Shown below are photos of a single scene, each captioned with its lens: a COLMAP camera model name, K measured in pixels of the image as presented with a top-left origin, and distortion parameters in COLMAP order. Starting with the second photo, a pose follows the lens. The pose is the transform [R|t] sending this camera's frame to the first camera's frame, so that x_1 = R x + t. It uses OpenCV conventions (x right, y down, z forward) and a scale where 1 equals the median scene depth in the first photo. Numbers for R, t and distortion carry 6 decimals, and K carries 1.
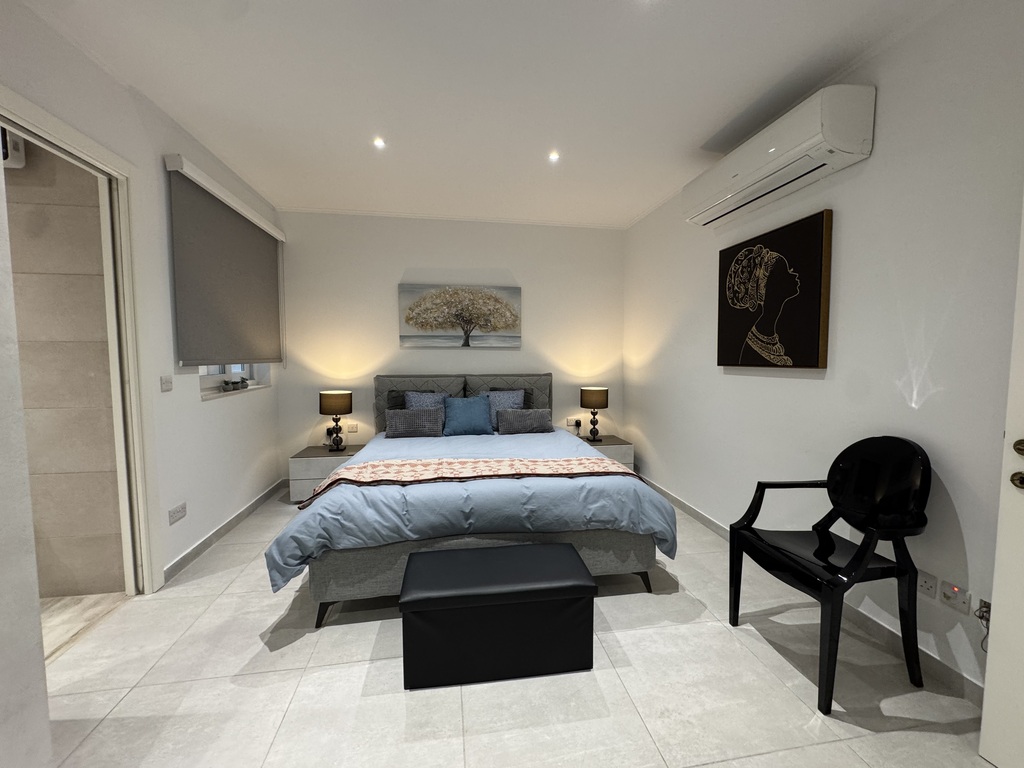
lens RADIAL K [[409.2, 0, 513.3], [0, 409.2, 384.1], [0, 0, 1]] dist [-0.002702, 0.000053]
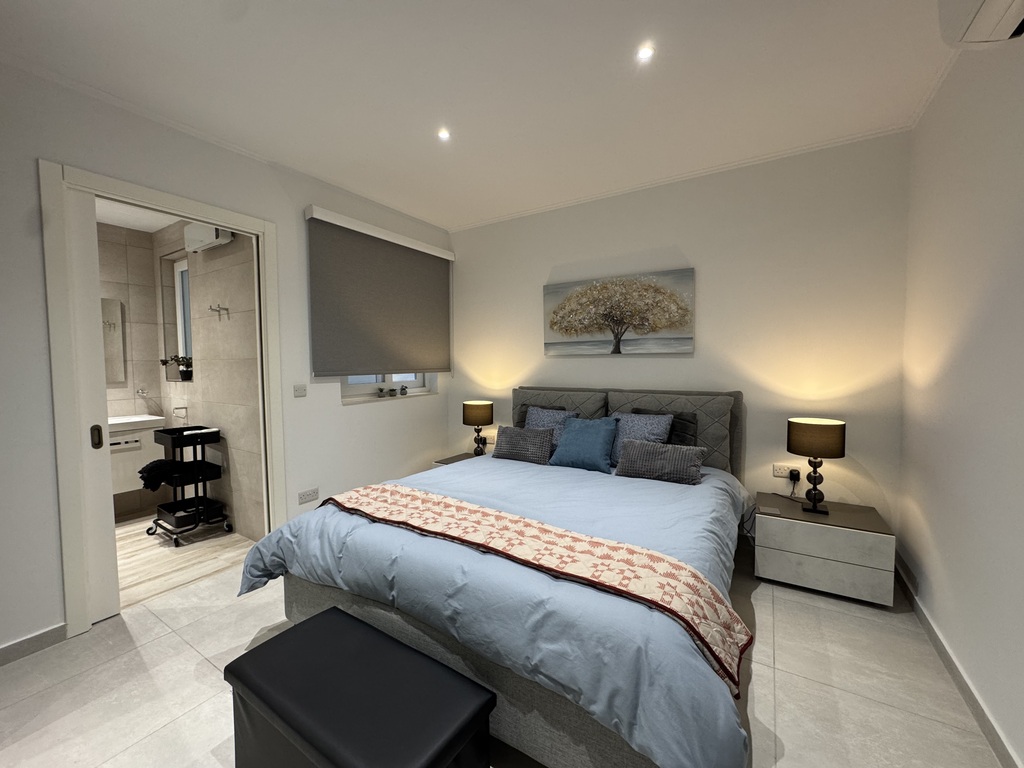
lens RADIAL K [[409.2, 0, 512.1], [0, 409.2, 384.6], [0, 0, 1]] dist [-0.002702, 0.000053]
pose [[0.747451, 0.029776, -0.663650, 0.475308], [-0.038002, 0.999276, 0.002033, -0.048219], [0.663230, 0.023700, 0.748041, 0.507603]]
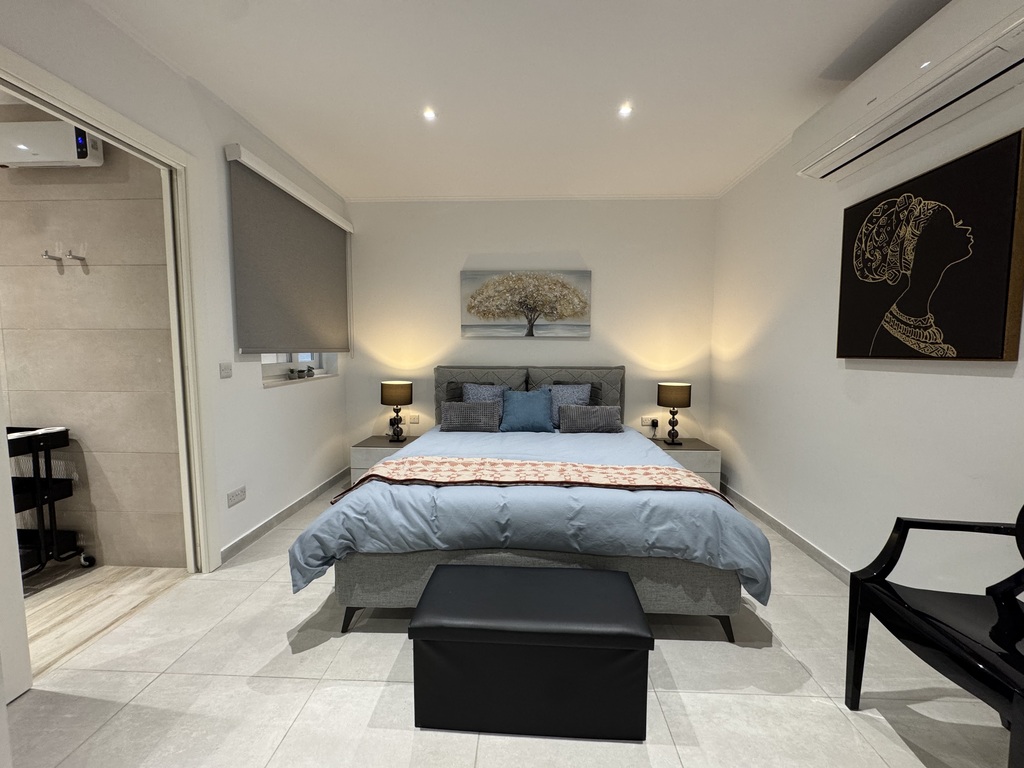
lens RADIAL K [[409.2, 0, 512.5], [0, 409.2, 384.4], [0, 0, 1]] dist [-0.002702, 0.000053]
pose [[0.979360, 0.020418, -0.201087, 0.065586], [-0.017257, 0.999699, 0.017460, 0.003584], [0.201383, -0.013629, 0.979418, 0.141997]]
